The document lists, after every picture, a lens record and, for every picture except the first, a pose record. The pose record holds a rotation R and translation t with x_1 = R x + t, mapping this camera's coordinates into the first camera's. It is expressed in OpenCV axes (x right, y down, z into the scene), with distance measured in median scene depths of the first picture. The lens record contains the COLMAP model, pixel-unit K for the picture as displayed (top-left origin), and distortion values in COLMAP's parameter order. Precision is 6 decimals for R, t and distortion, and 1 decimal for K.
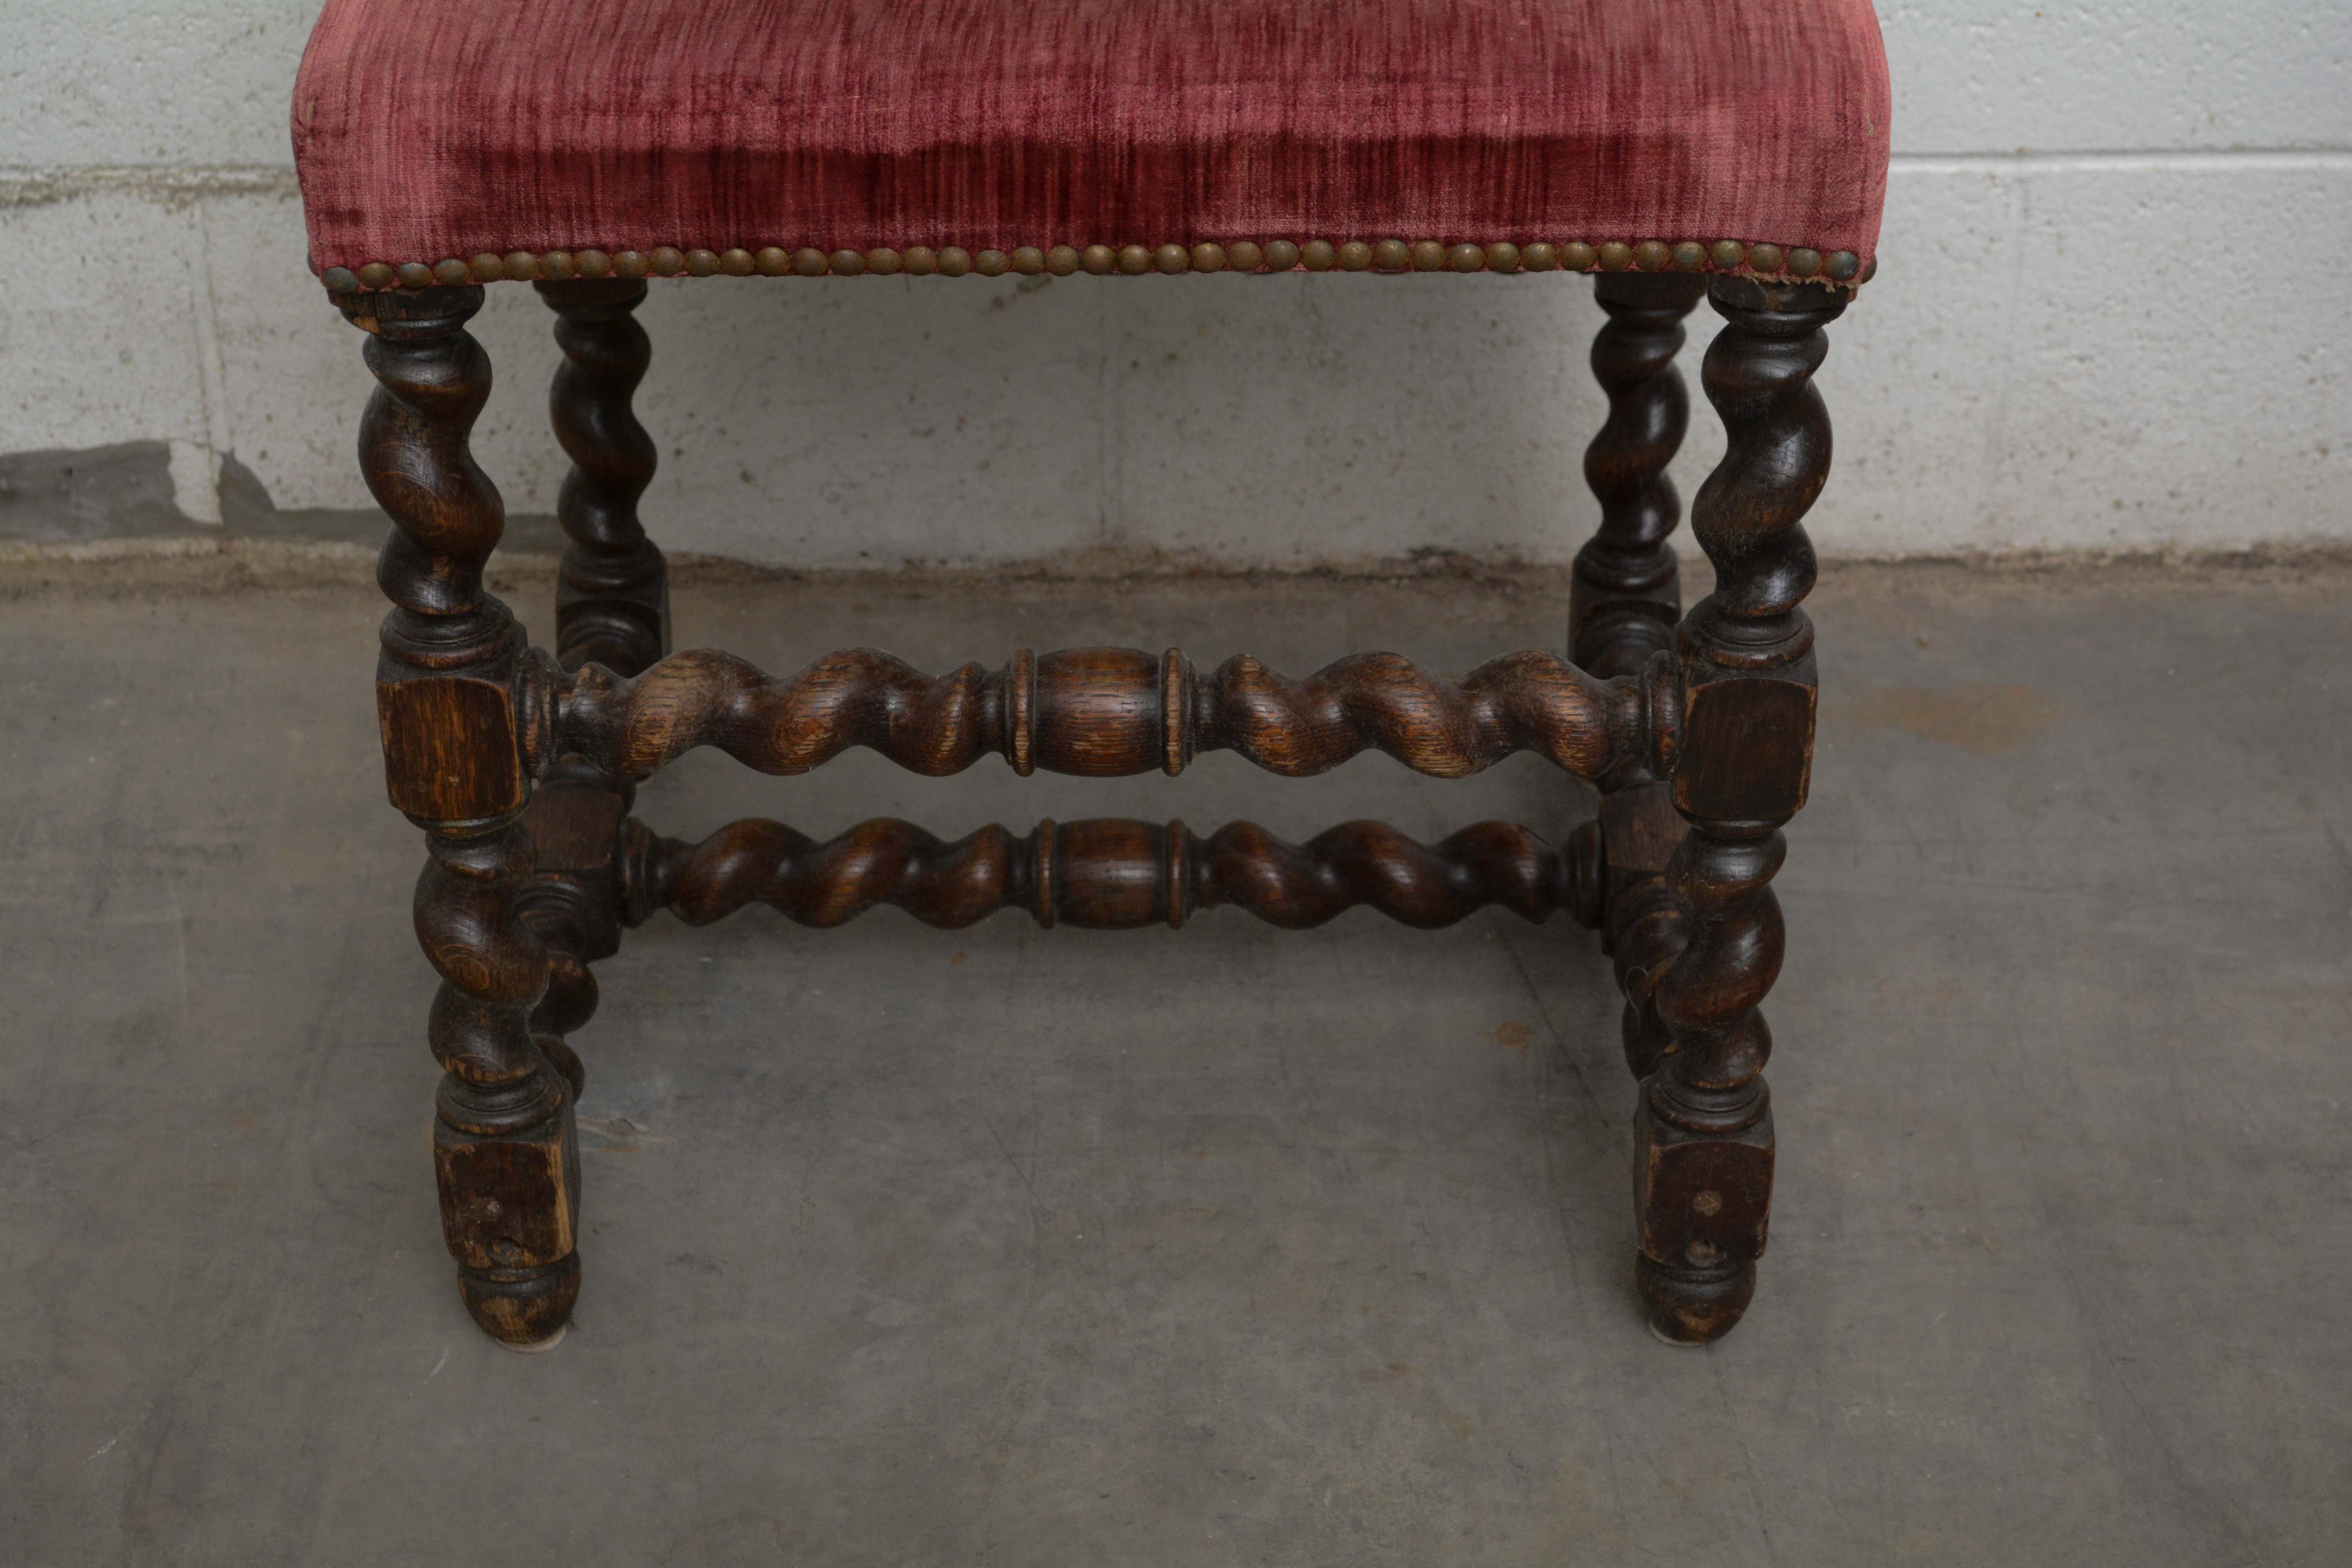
lens RADIAL K [[4297.0, 0, 1152.0], [0, 4297.0, 700.8], [0, 0, 1]] dist [0.013246, 0.000000]
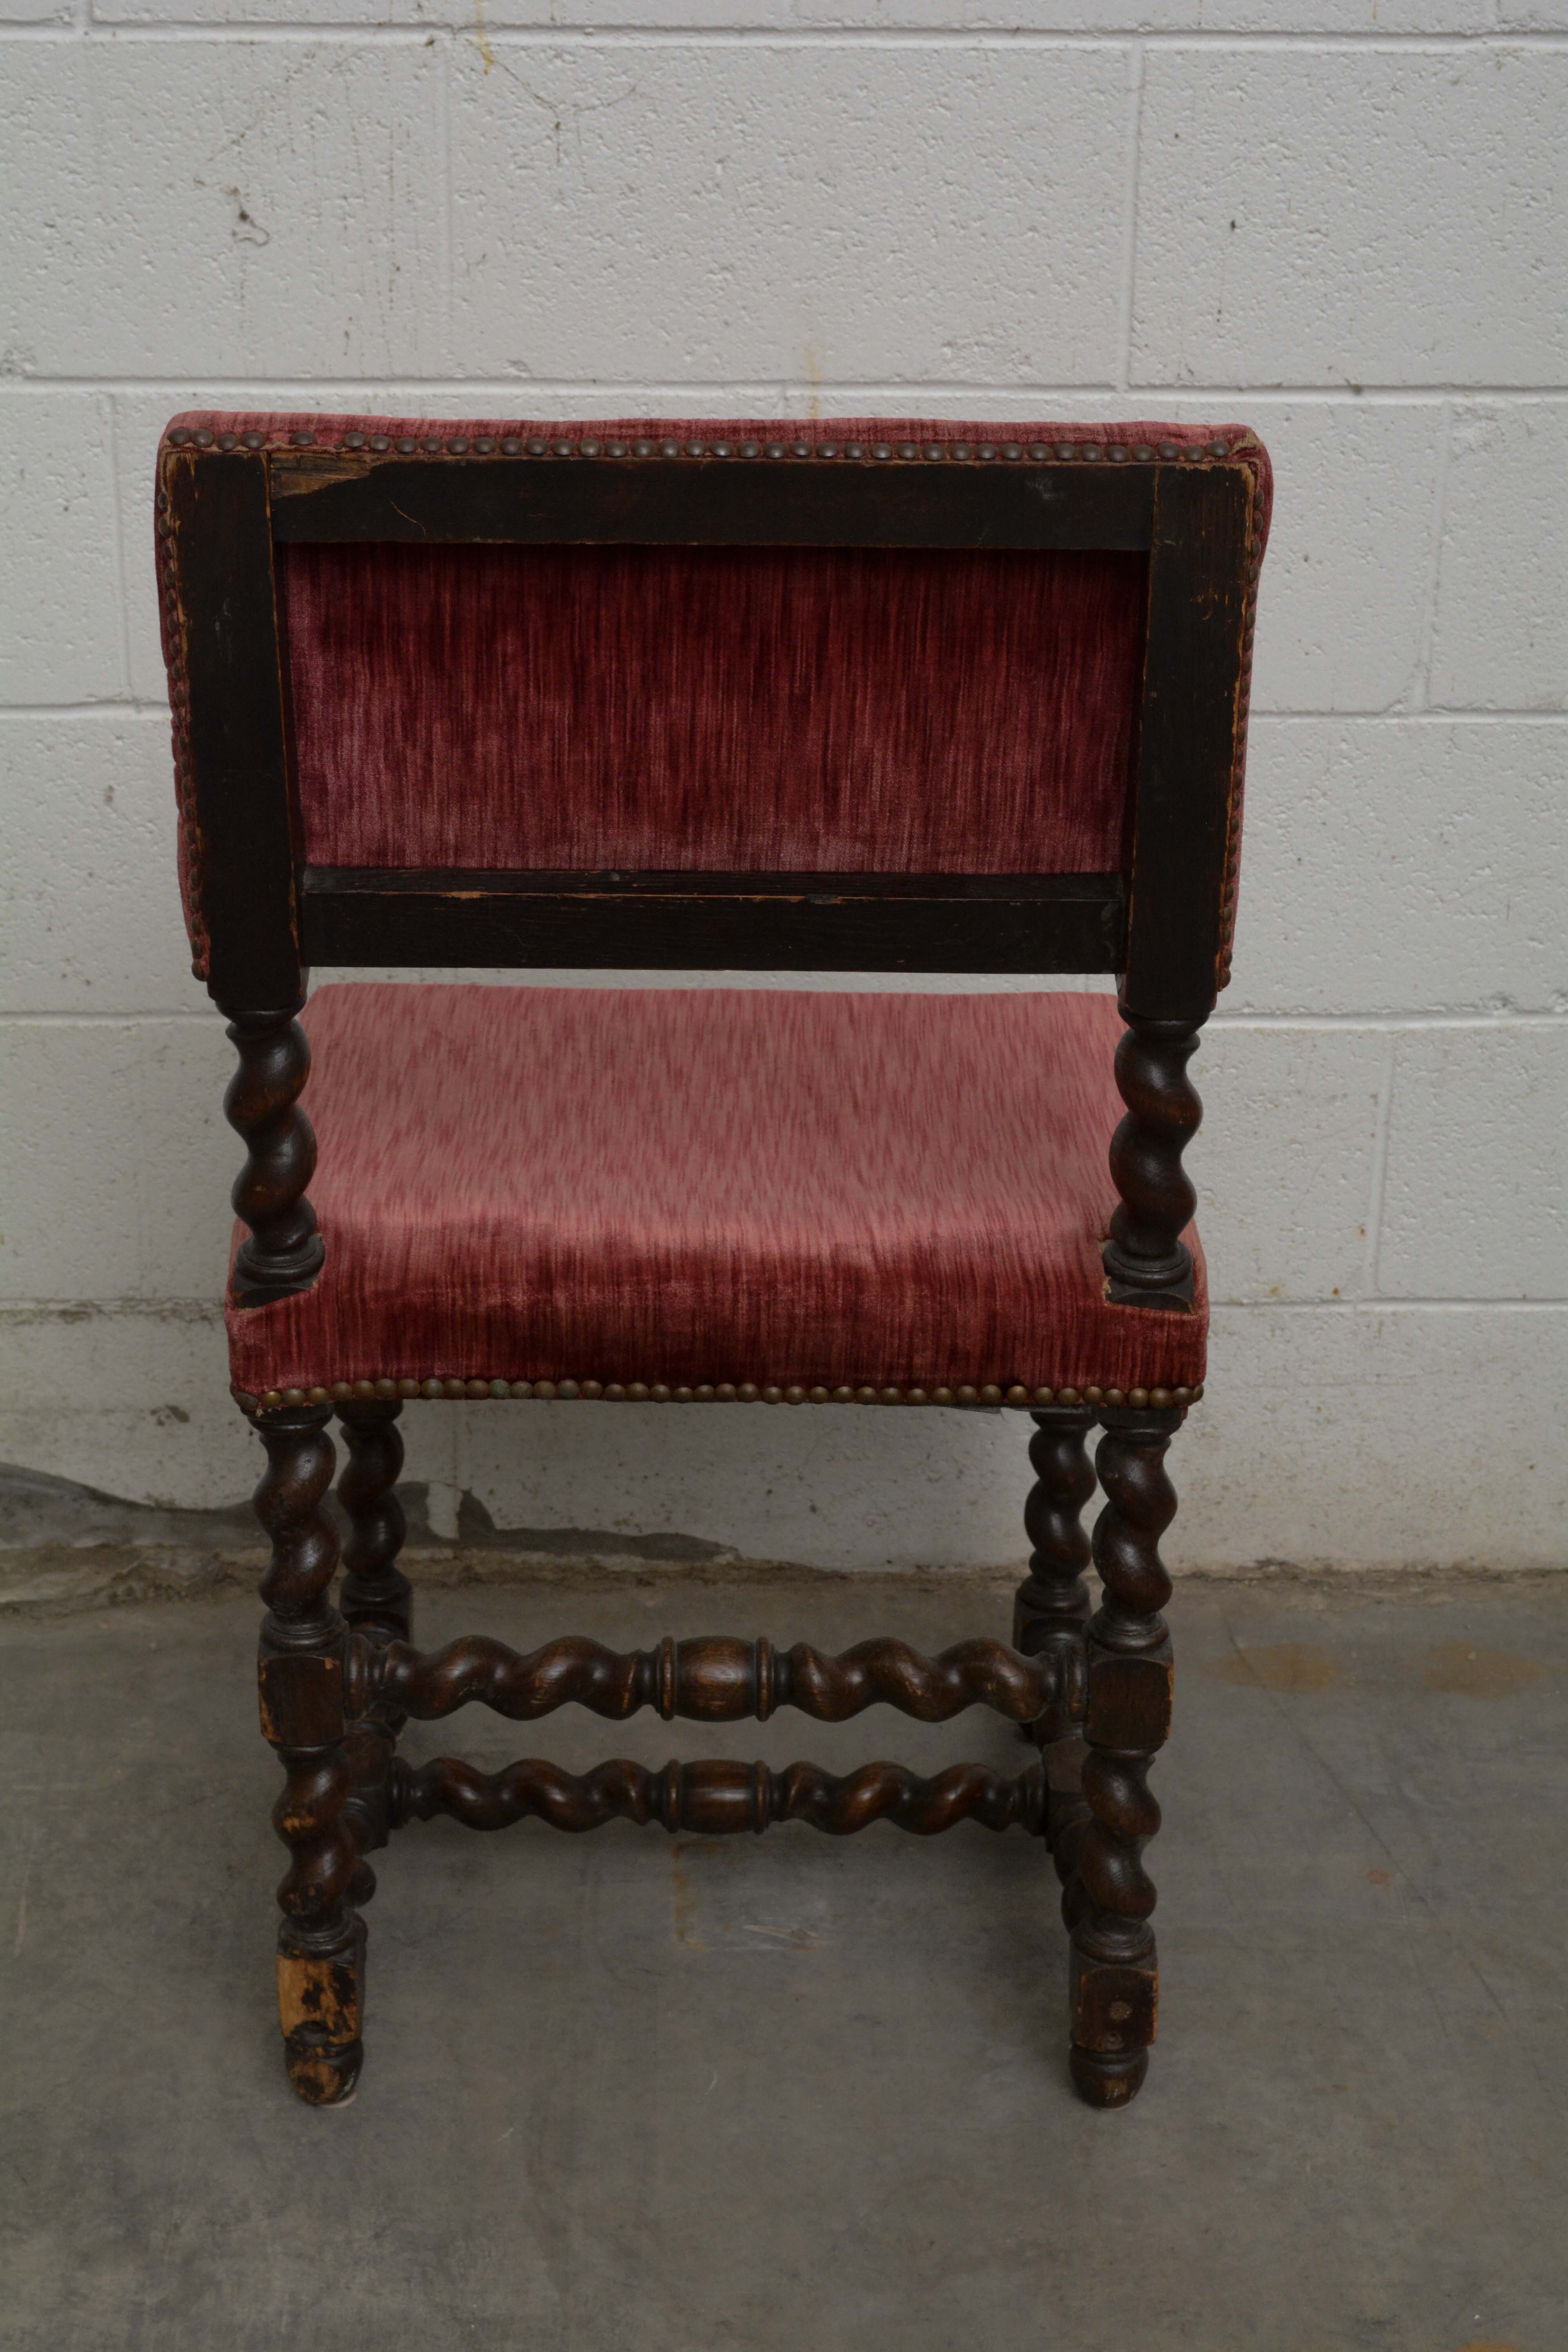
lens RADIAL K [[3499.8, 0, 794.1], [0, 3499.8, 1201.2], [0, 0, 1]] dist [0.002960, 0.000000]
pose [[0.999849, 0.006846, 0.015977, -0.141183], [-0.004415, 0.989050, -0.147517, 0.024646], [-0.016812, 0.147424, 0.988931, -0.246013]]
